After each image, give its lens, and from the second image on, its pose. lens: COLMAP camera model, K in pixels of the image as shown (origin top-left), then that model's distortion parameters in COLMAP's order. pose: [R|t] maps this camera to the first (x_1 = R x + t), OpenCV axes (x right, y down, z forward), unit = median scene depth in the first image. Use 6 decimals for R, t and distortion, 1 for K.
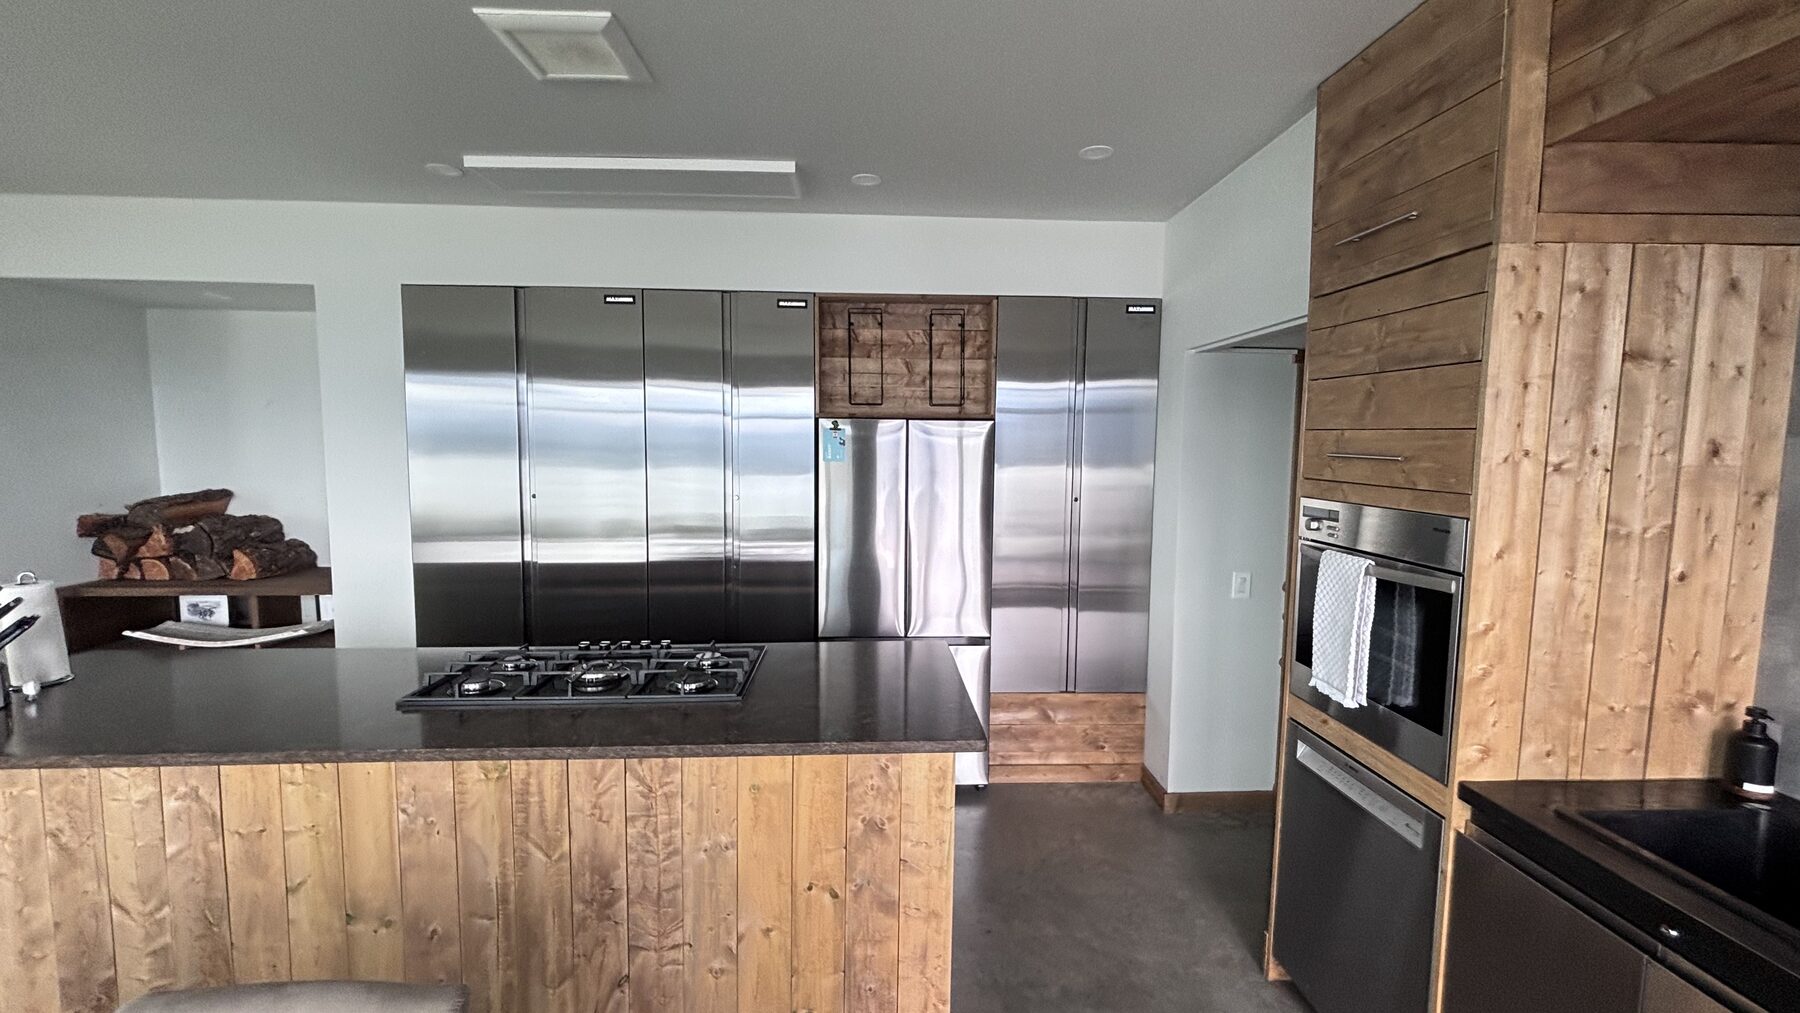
lens RADIAL K [[706.1, 0, 893.9], [0, 706.1, 503.7], [0, 0, 1]] dist [-0.011596, -0.000250]
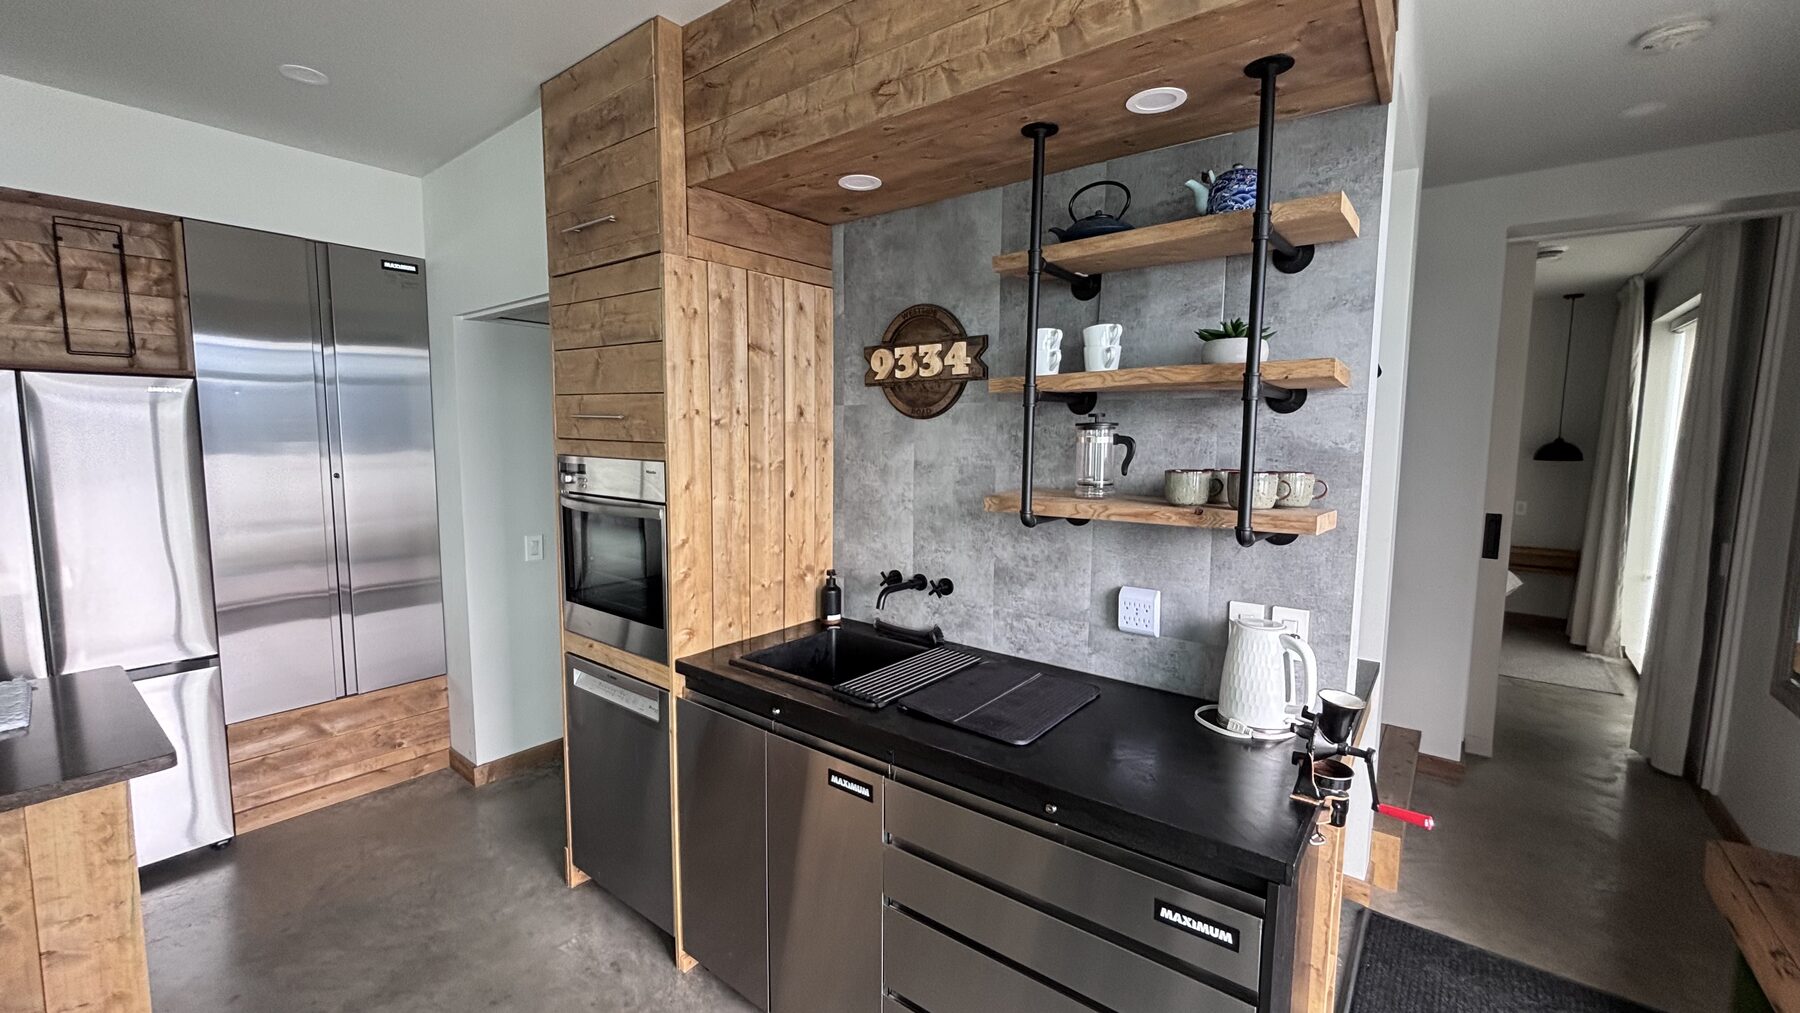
lens RADIAL K [[706.1, 0, 893.9], [0, 706.1, 503.7], [0, 0, 1]] dist [-0.011596, -0.000250]
pose [[0.638508, -0.080230, 0.765422, 0.073434], [0.062981, 0.996663, 0.051930, 0.058916], [-0.767034, 0.015049, 0.641430, -0.178799]]
